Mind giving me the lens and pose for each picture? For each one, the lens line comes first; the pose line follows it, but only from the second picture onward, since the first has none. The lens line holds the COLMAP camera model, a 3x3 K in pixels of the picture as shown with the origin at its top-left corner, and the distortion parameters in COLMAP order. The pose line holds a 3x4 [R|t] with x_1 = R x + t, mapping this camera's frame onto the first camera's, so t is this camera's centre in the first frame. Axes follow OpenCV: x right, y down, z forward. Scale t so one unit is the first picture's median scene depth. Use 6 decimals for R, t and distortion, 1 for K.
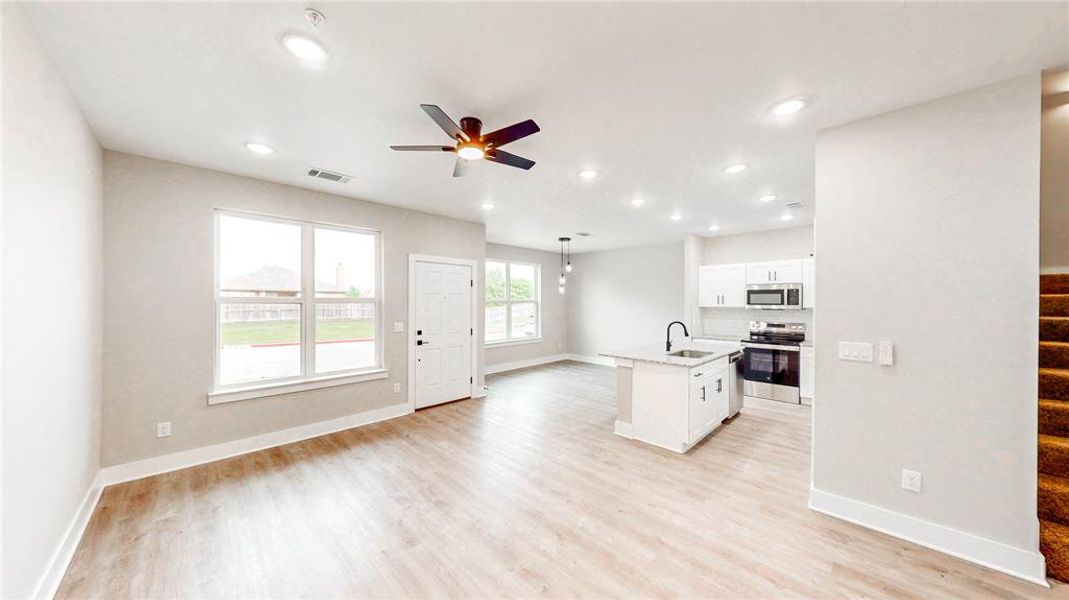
lens RADIAL K [[343.4, 0, 534.5], [0, 343.4, 300.0], [0, 0, 1]] dist [-0.000093, -0.000047]
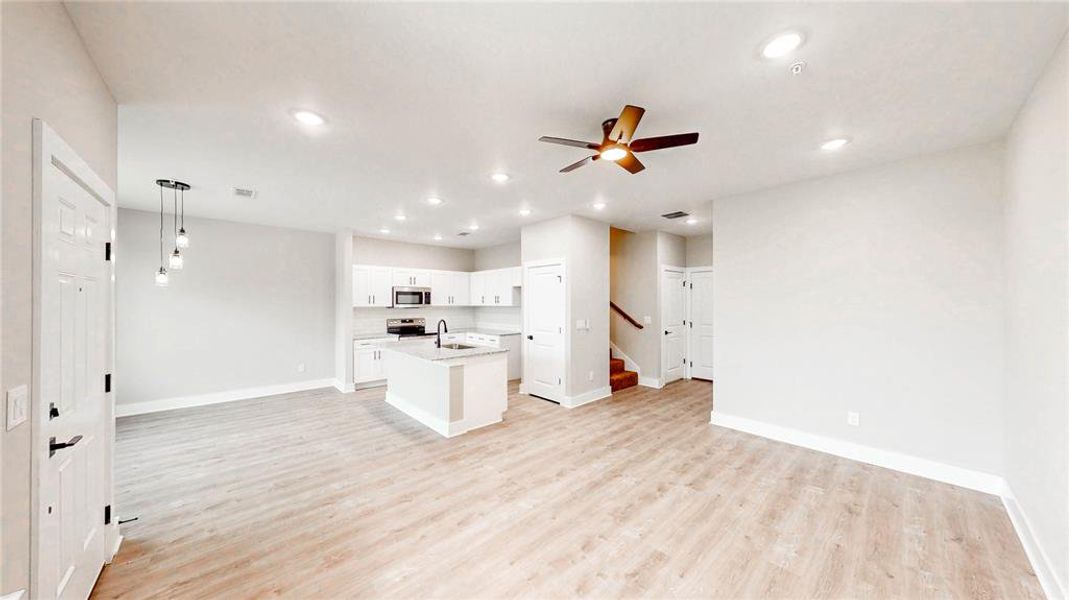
lens RADIAL K [[343.4, 0, 534.5], [0, 343.4, 300.0], [0, 0, 1]] dist [-0.000093, -0.000047]
pose [[0.045205, 0.003081, 0.998973, -0.759185], [-0.003792, 0.999989, -0.002912, 0.001637], [-0.998971, -0.003657, 0.045216, 0.746575]]
